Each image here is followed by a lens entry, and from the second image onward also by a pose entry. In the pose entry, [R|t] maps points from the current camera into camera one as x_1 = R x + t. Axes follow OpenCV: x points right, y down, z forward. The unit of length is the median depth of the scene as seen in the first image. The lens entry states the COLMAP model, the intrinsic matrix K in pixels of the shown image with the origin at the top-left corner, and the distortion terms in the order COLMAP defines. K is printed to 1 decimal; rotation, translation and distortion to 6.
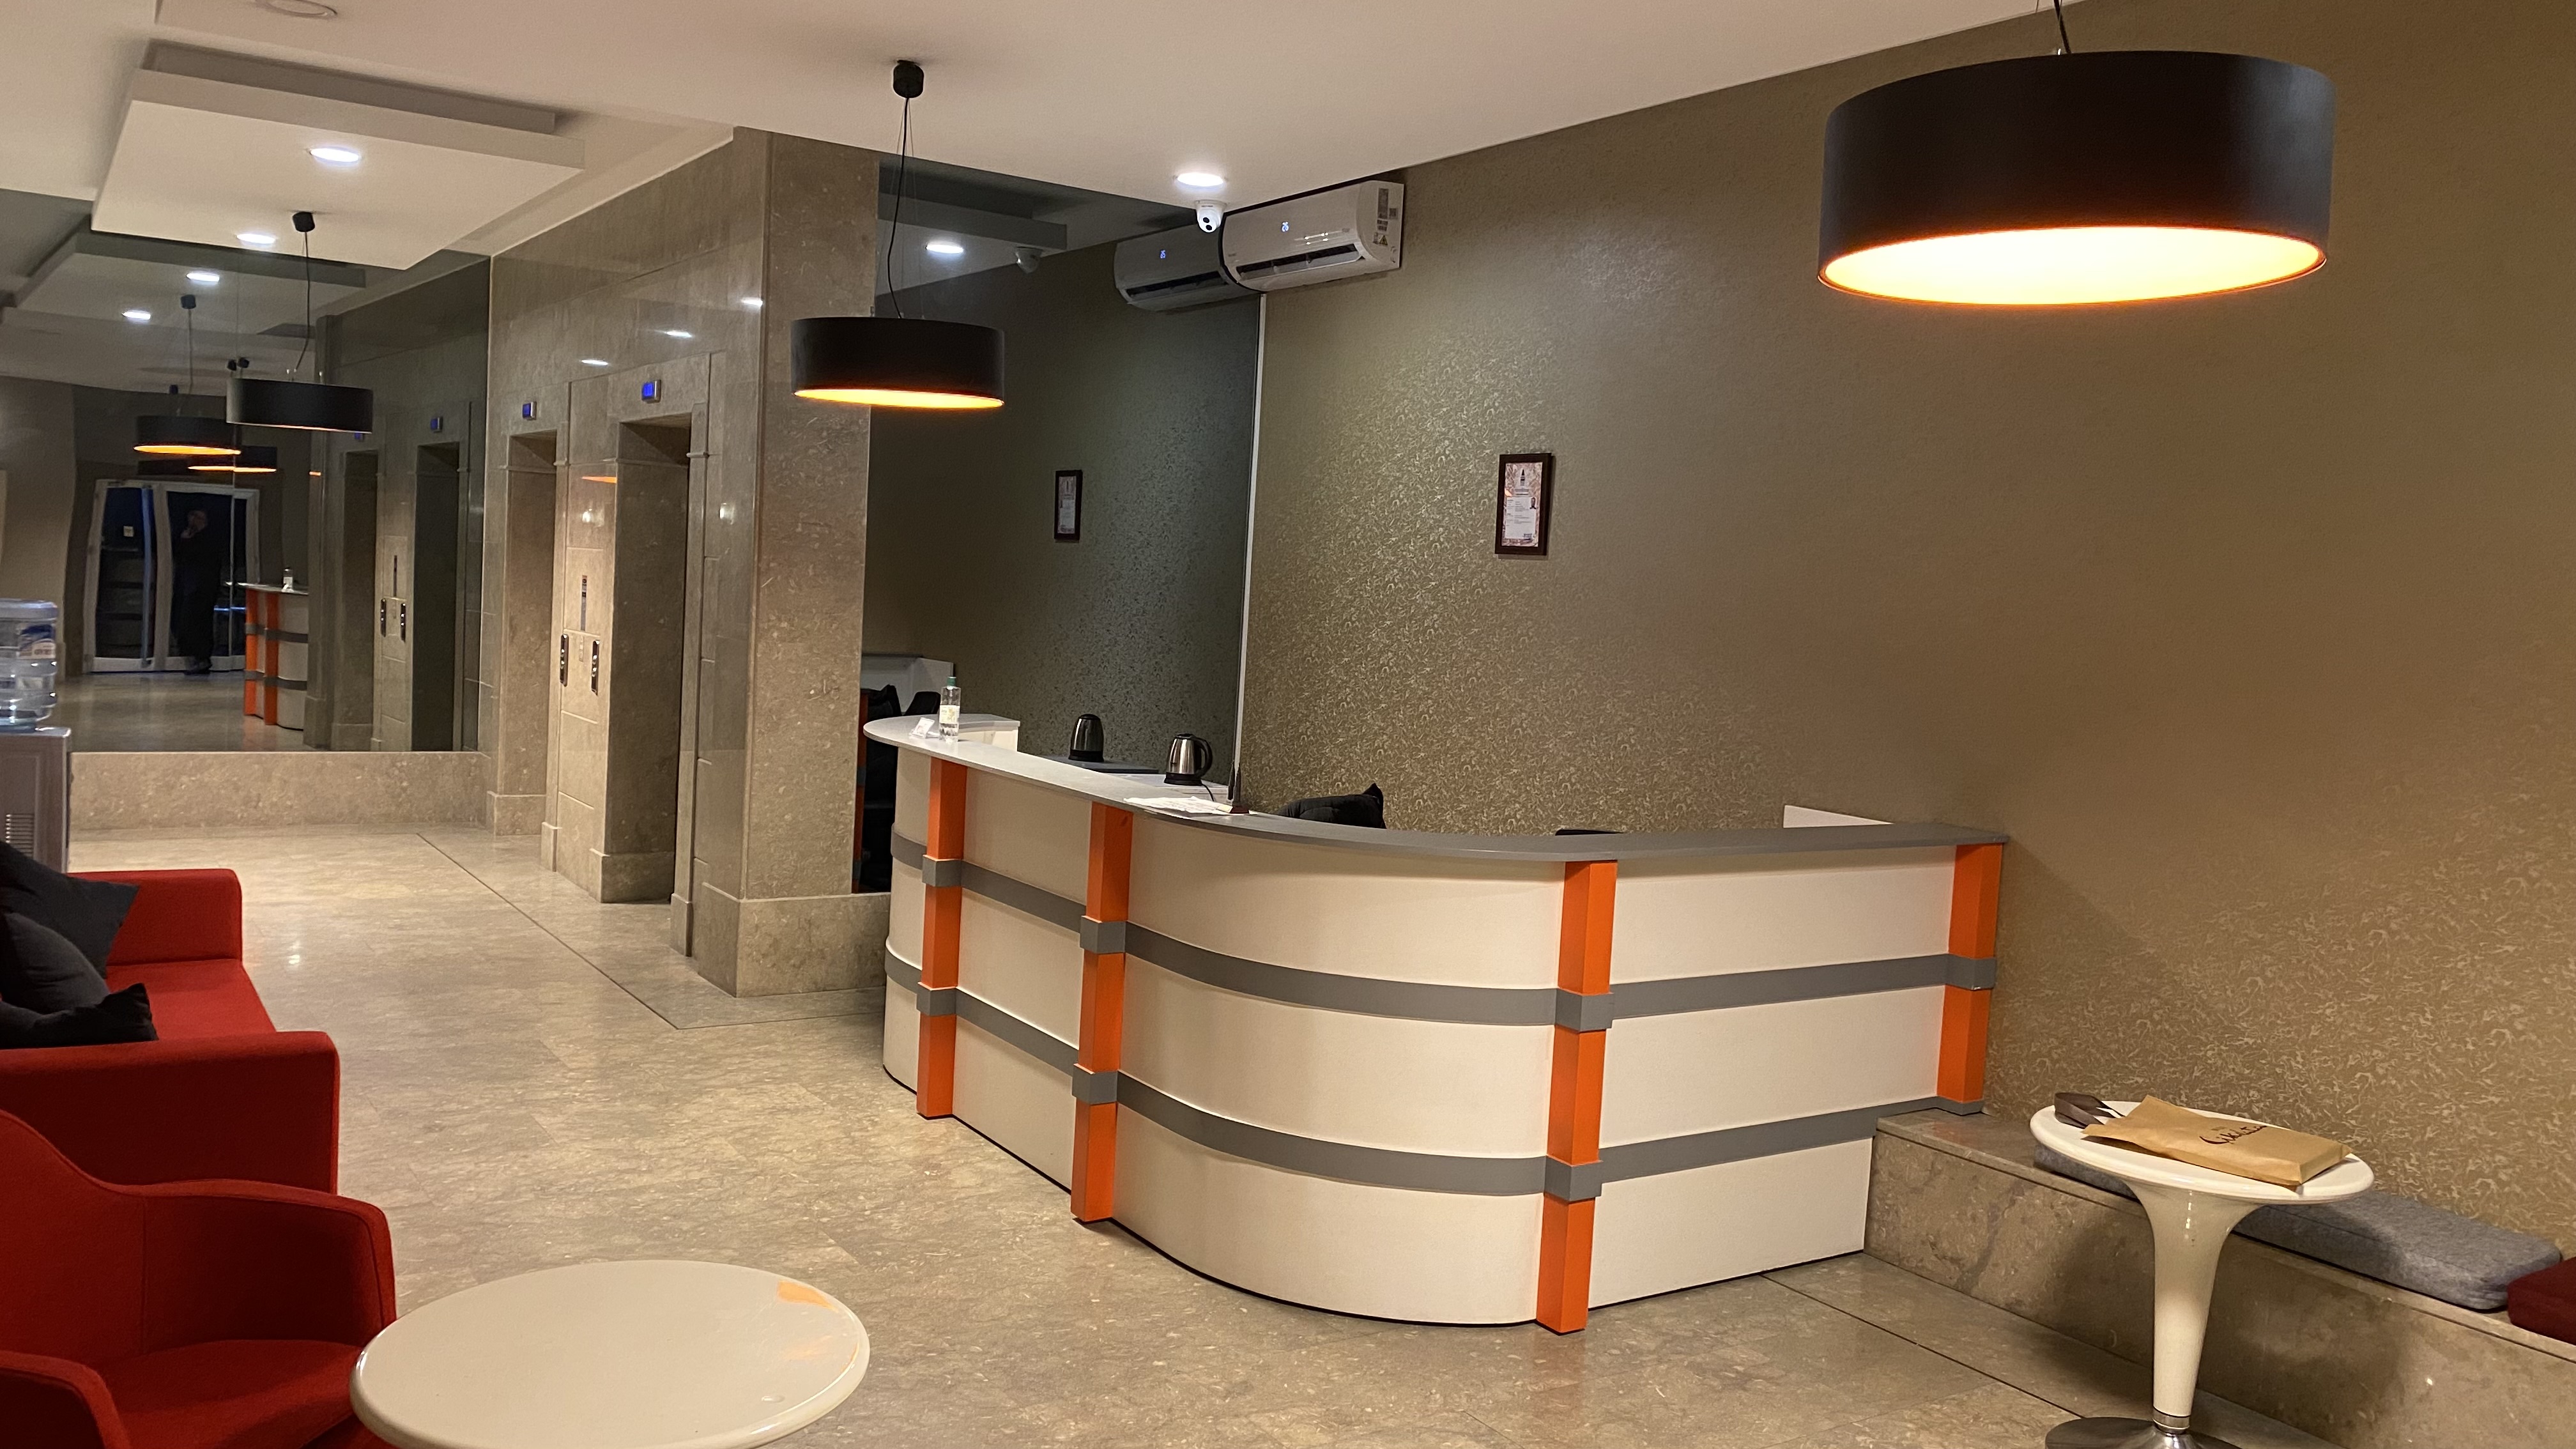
lens RADIAL K [[1944.6, 0, 1282.3], [0, 1944.6, 717.0], [0, 0, 1]] dist [0.053909, 0.006840]
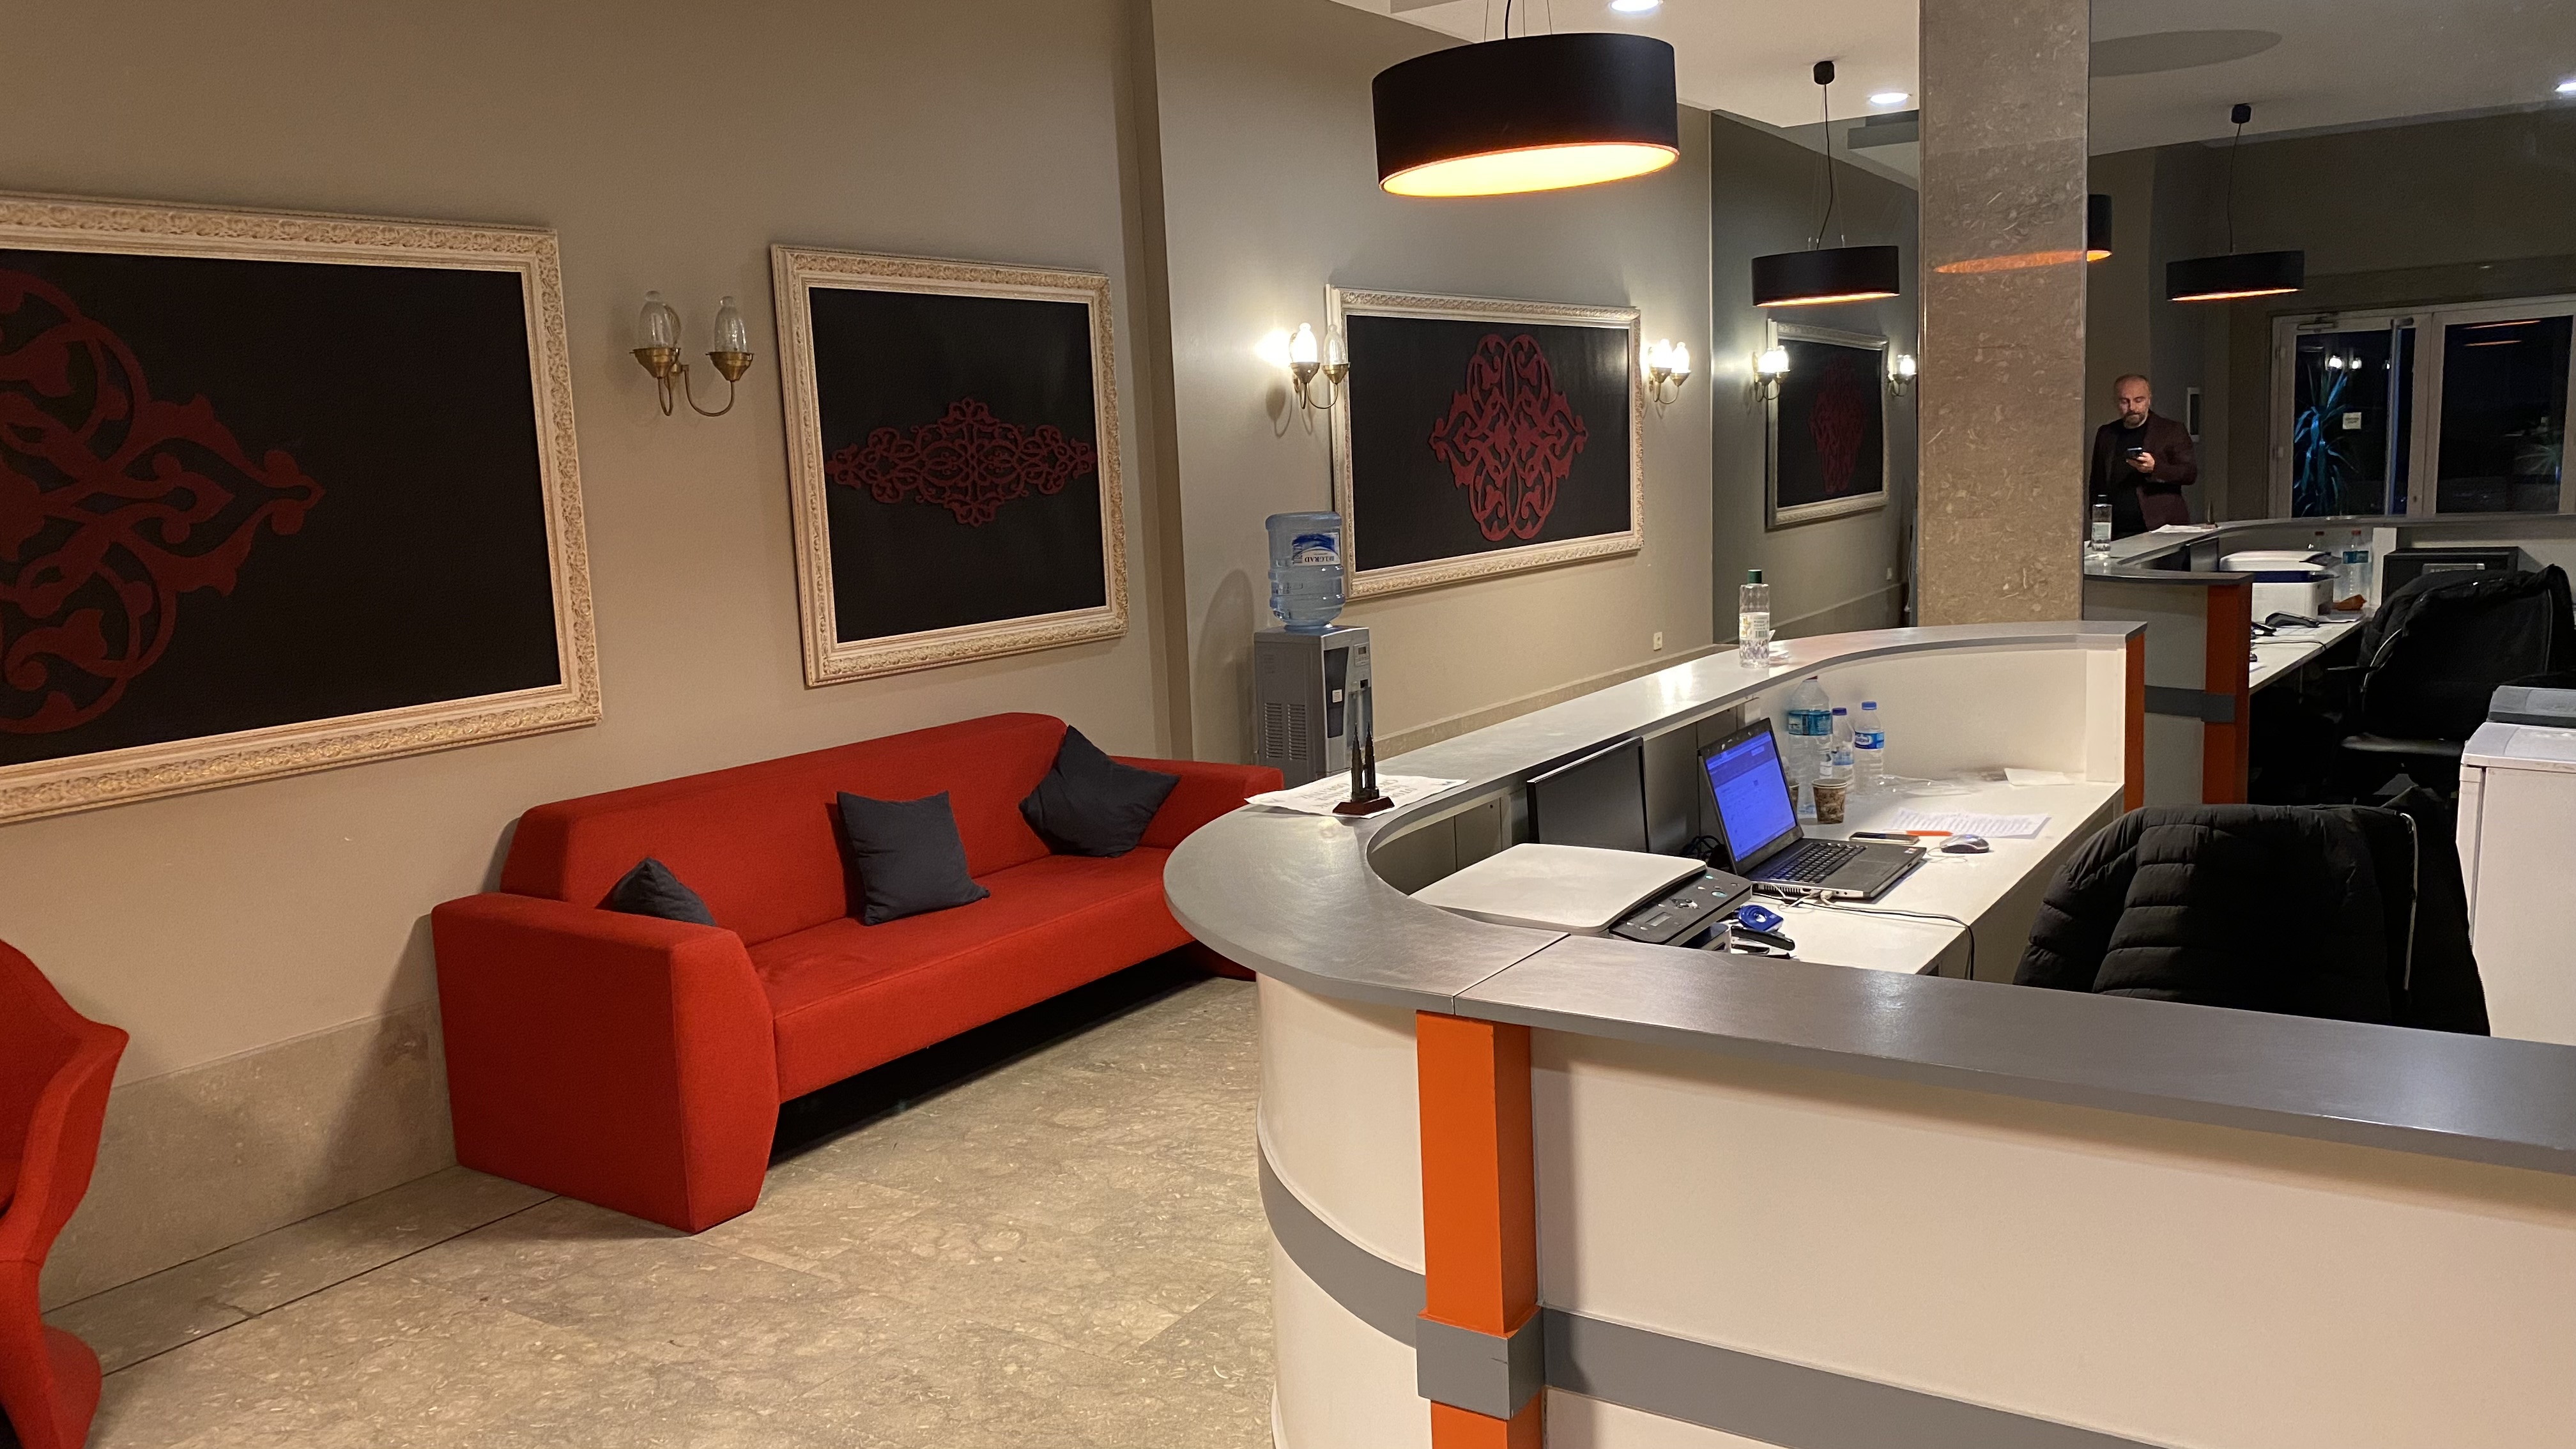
lens RADIAL K [[1944.6, 0, 1306.8], [0, 1944.6, 709.2], [0, 0, 1]] dist [0.053909, 0.006840]
pose [[0.400042, 0.046107, -0.915336, 0.202482], [-0.003791, 0.998808, 0.048655, -0.001350], [0.916489, -0.015994, 0.399740, 0.314797]]
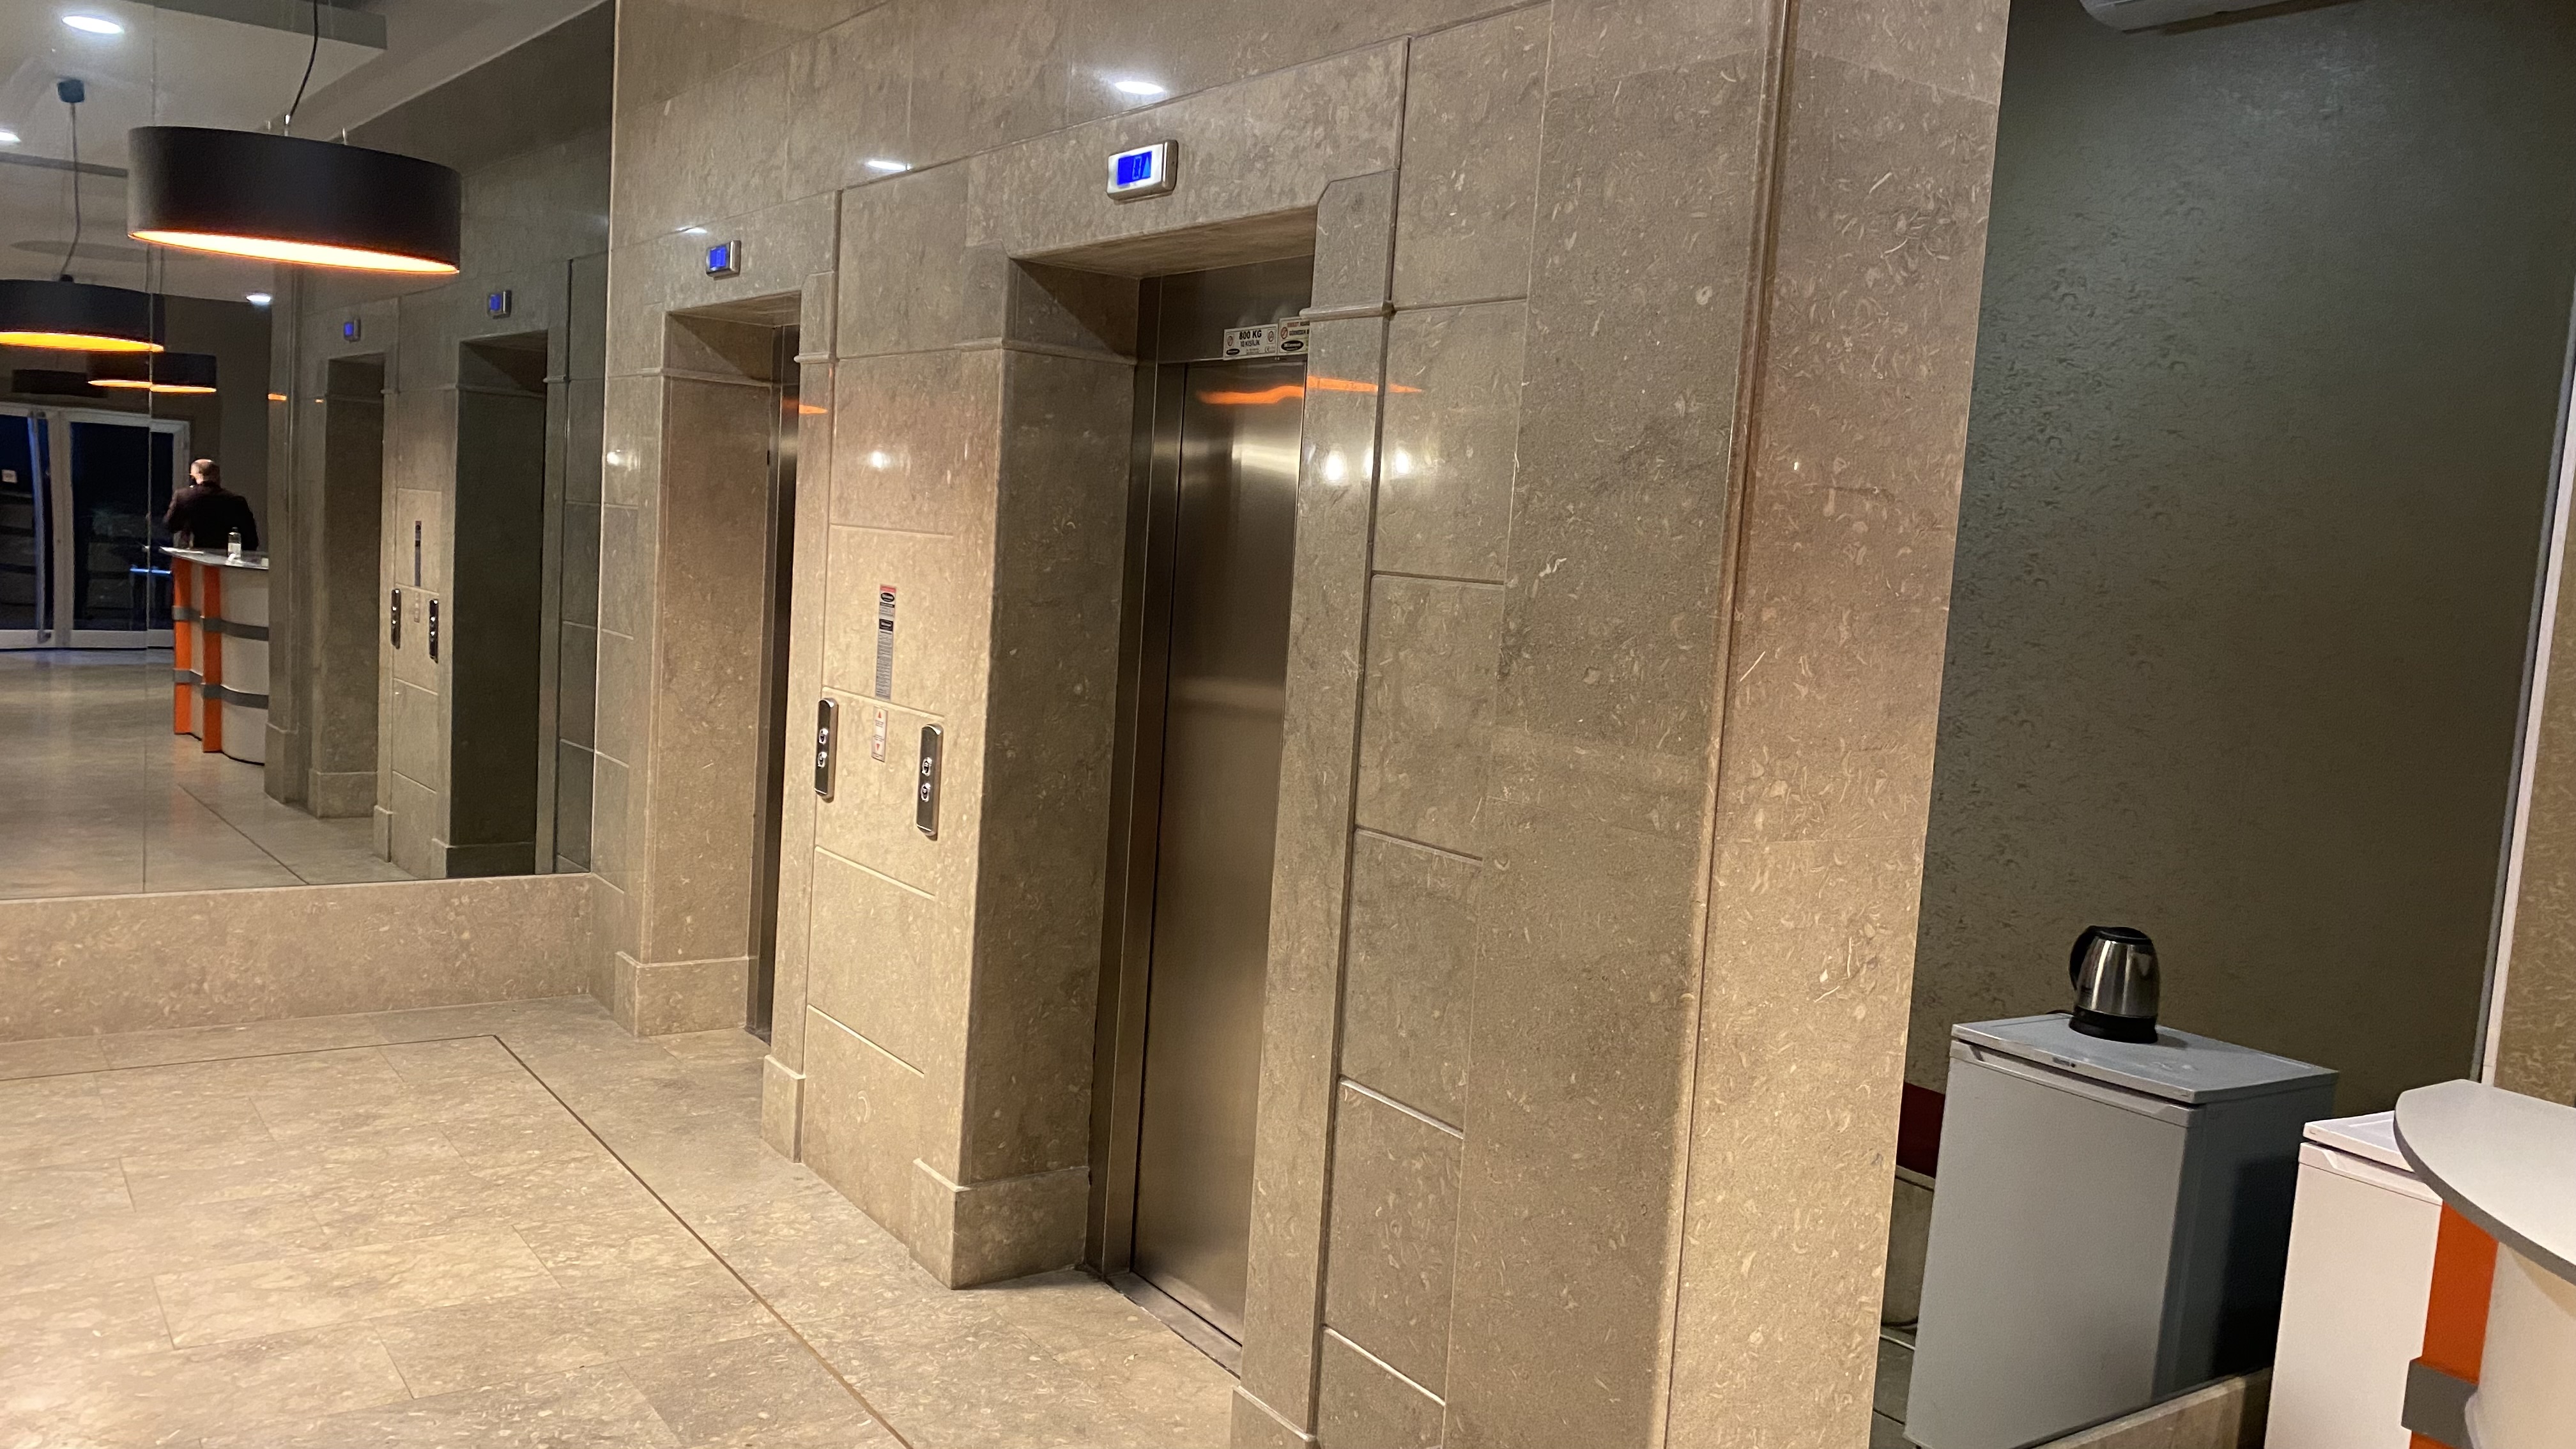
lens RADIAL K [[1944.6, 0, 1309.1], [0, 1944.6, 709.0], [0, 0, 1]] dist [0.053909, 0.006840]
pose [[0.999302, 0.000877, 0.037340, -0.225655], [-0.001764, 0.999717, 0.023705, -0.044652], [-0.037309, -0.023755, 0.999021, 0.428617]]
